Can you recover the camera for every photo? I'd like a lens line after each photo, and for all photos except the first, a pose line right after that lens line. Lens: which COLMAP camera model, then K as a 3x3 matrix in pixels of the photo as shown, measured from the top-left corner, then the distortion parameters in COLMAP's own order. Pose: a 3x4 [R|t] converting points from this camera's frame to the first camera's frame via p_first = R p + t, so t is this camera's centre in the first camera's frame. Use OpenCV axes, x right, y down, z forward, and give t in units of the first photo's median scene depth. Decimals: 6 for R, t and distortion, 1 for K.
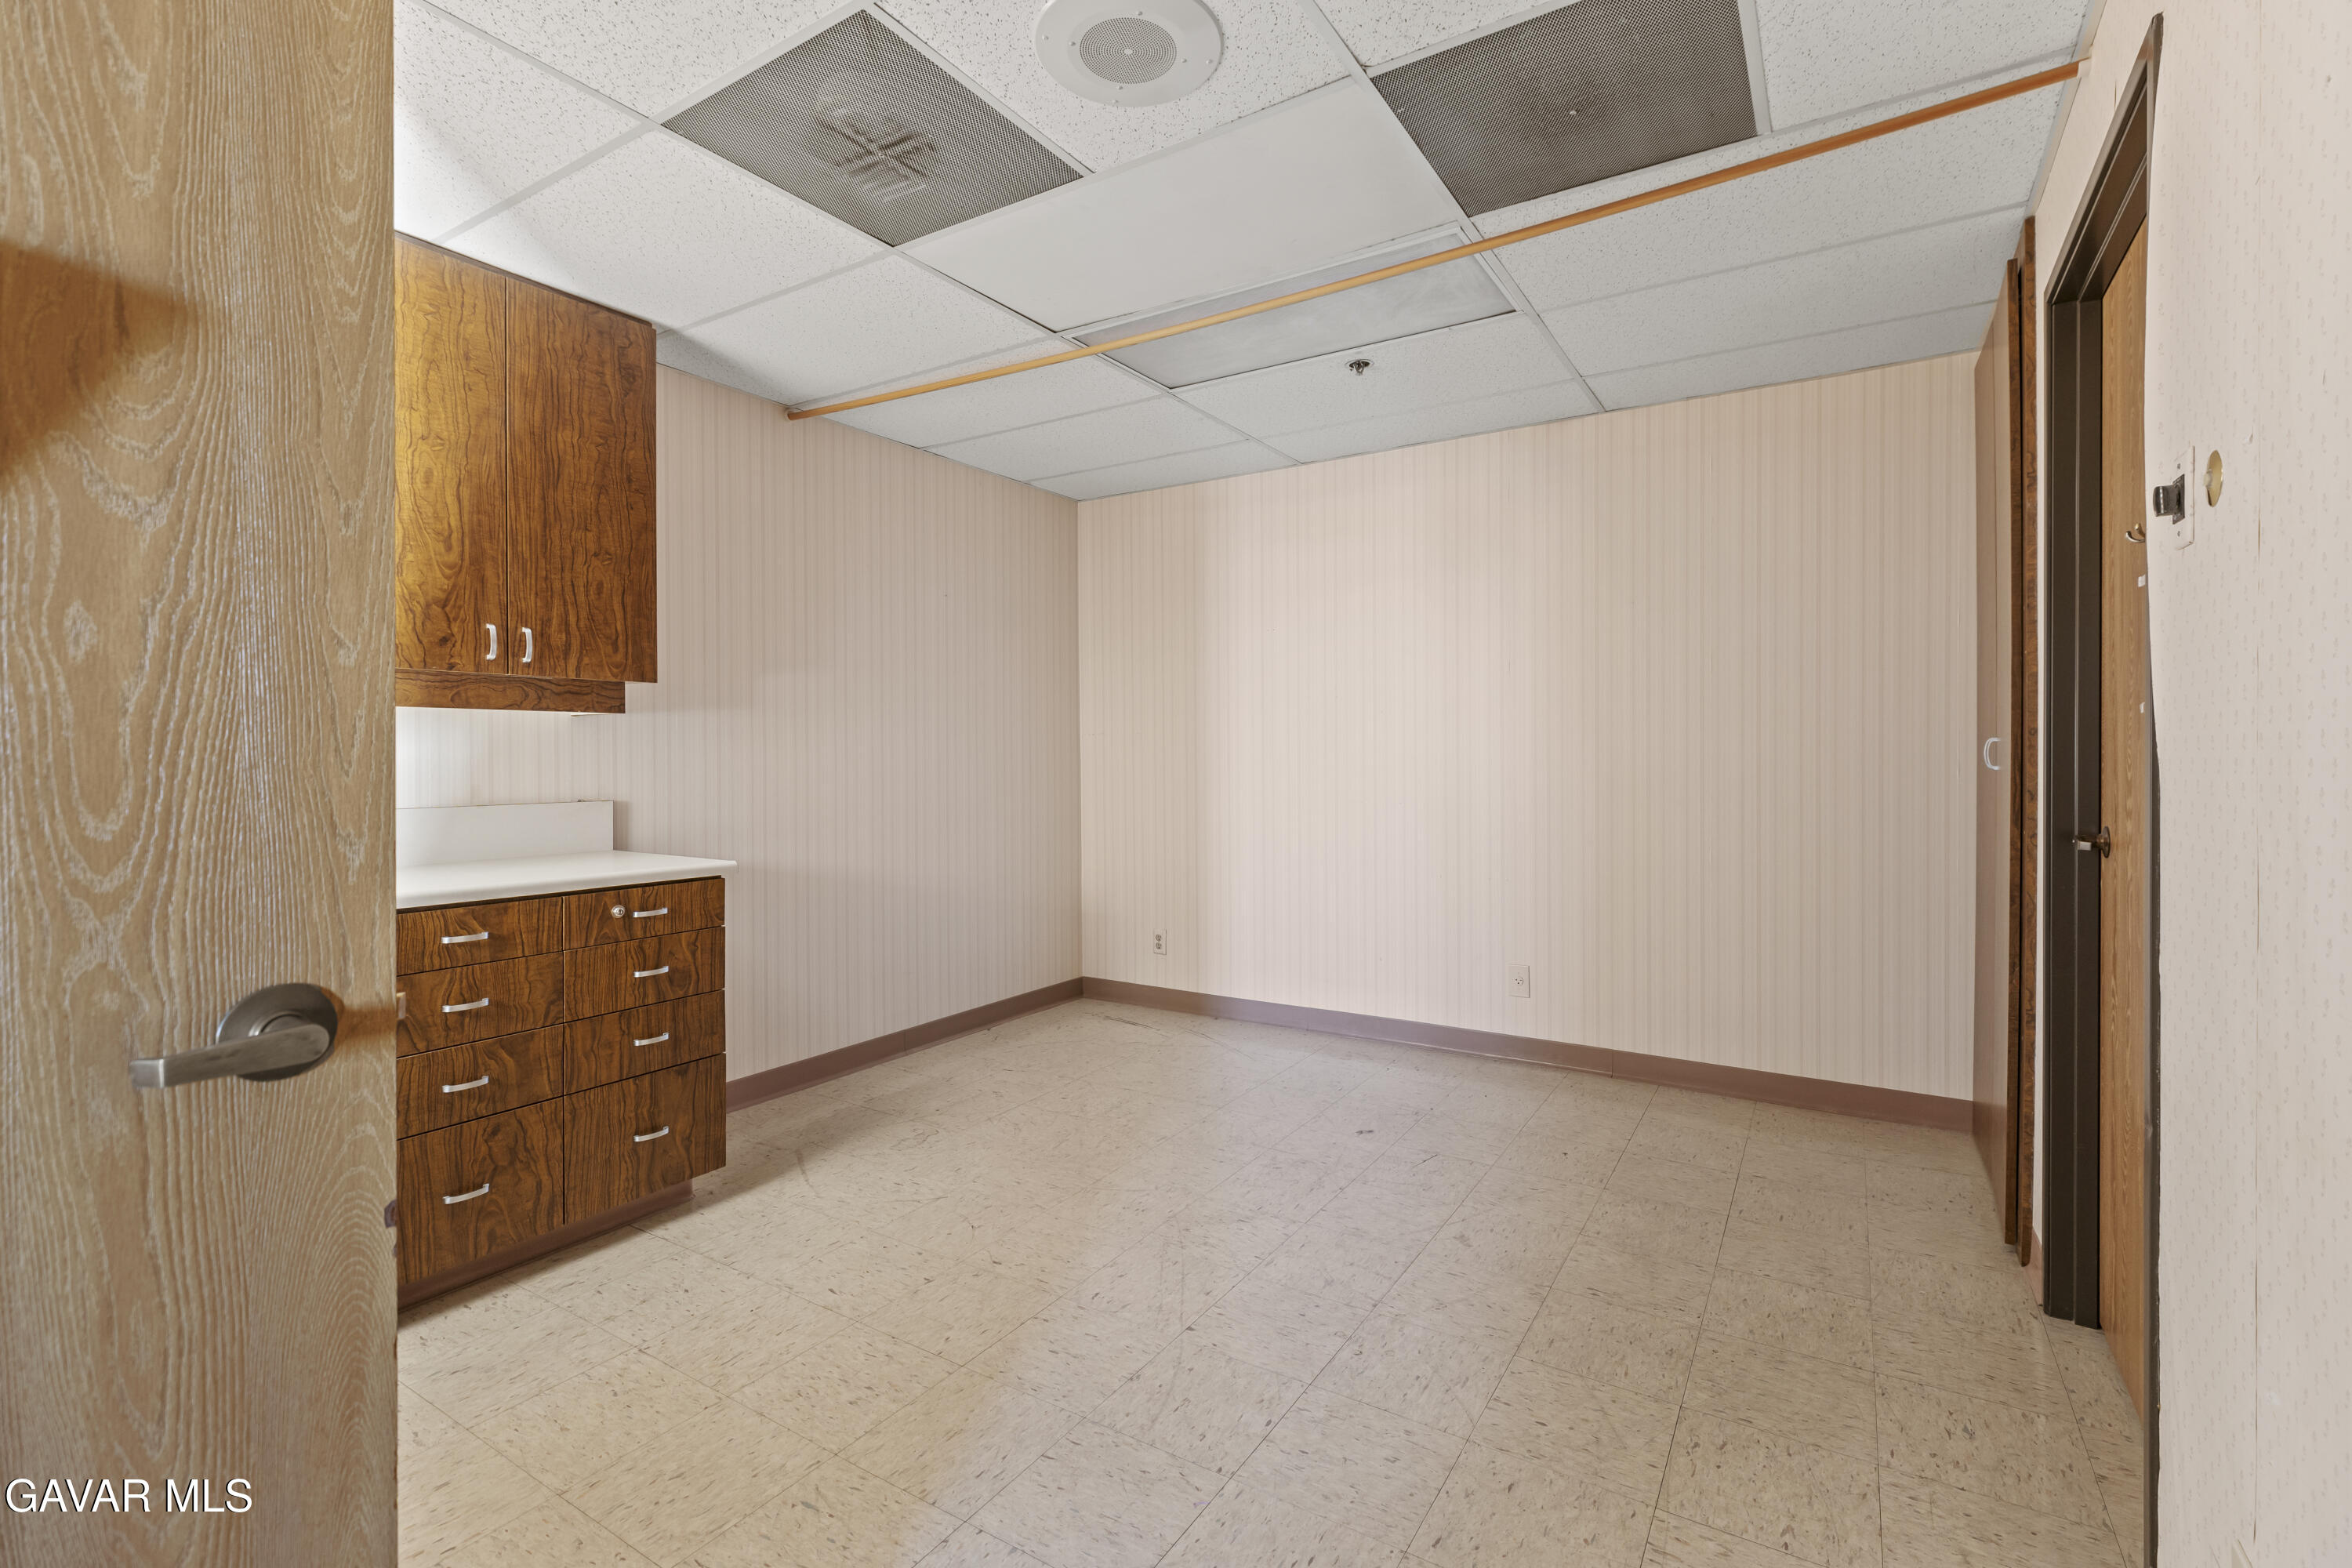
lens RADIAL K [[1055.3, 0, 1188.6], [0, 1055.3, 758.7], [0, 0, 1]] dist [0.014021, 0.000174]
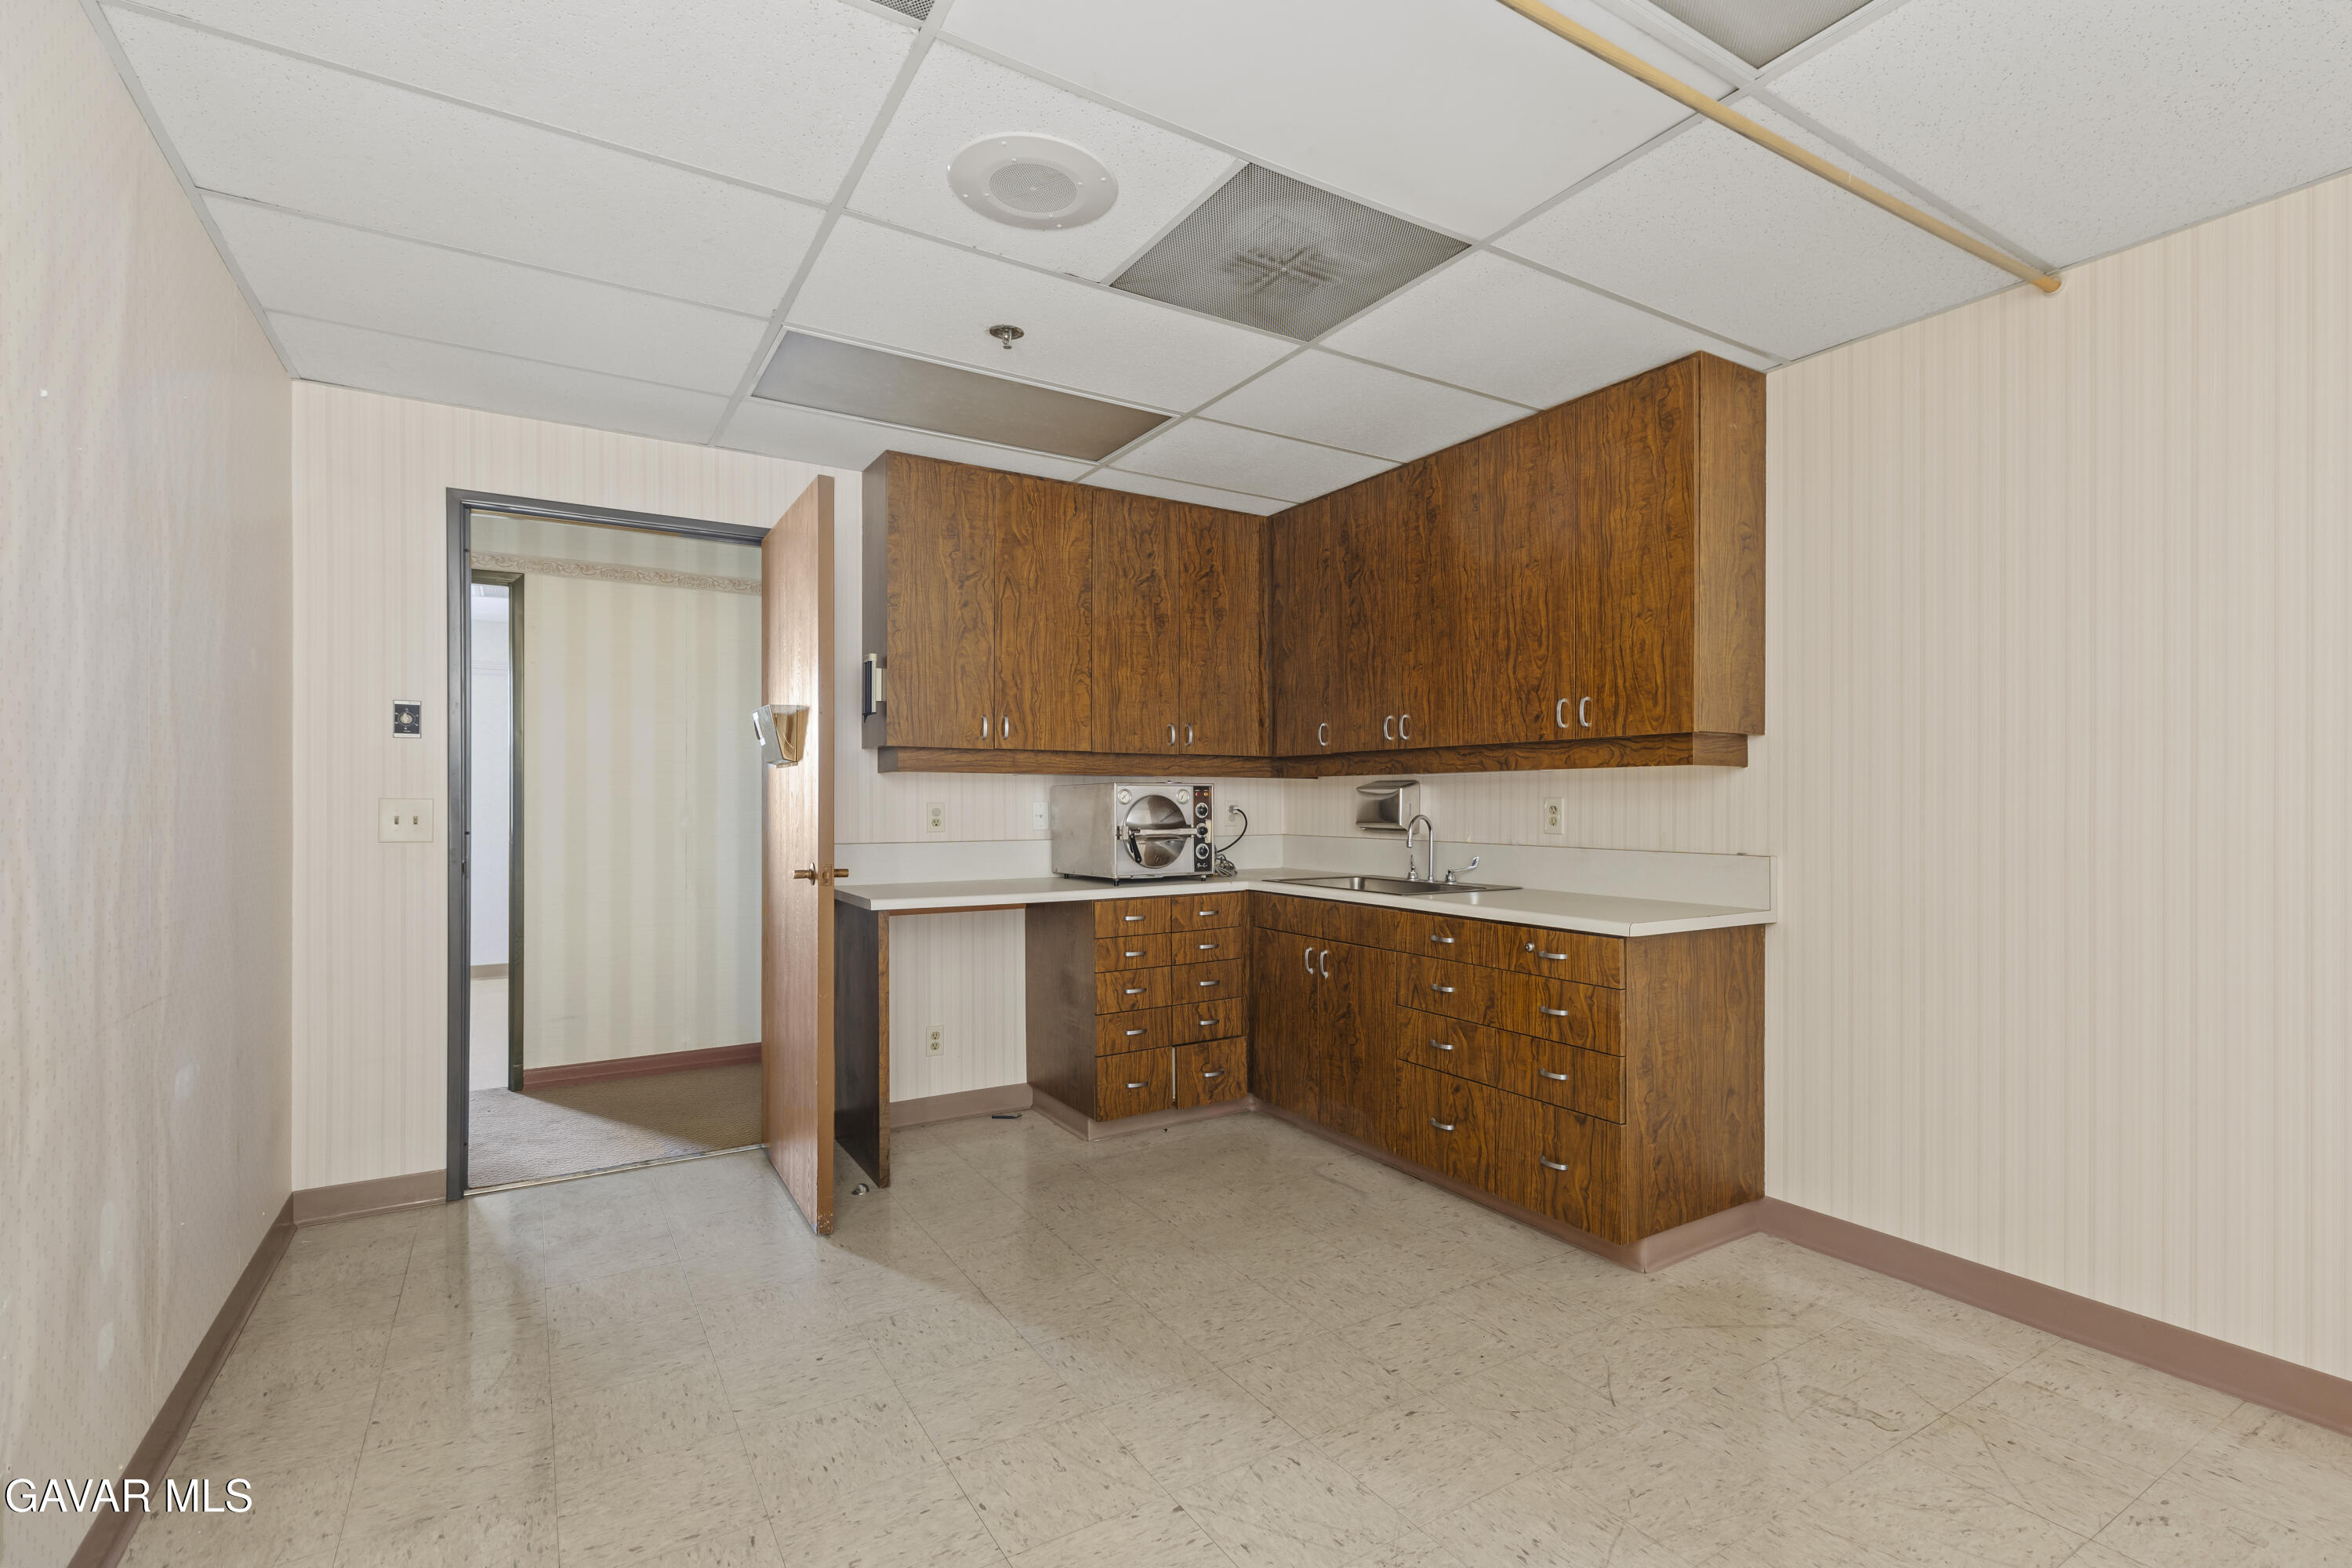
lens RADIAL K [[1055.3, 0, 1184.7], [0, 1055.3, 806.3], [0, 0, 1]] dist [0.014021, 0.000174]
pose [[-0.429189, 0.004714, -0.903202, 0.593171], [-0.005929, 0.999950, 0.008036, -0.010788], [0.903195, 0.008804, -0.429140, 1.083052]]
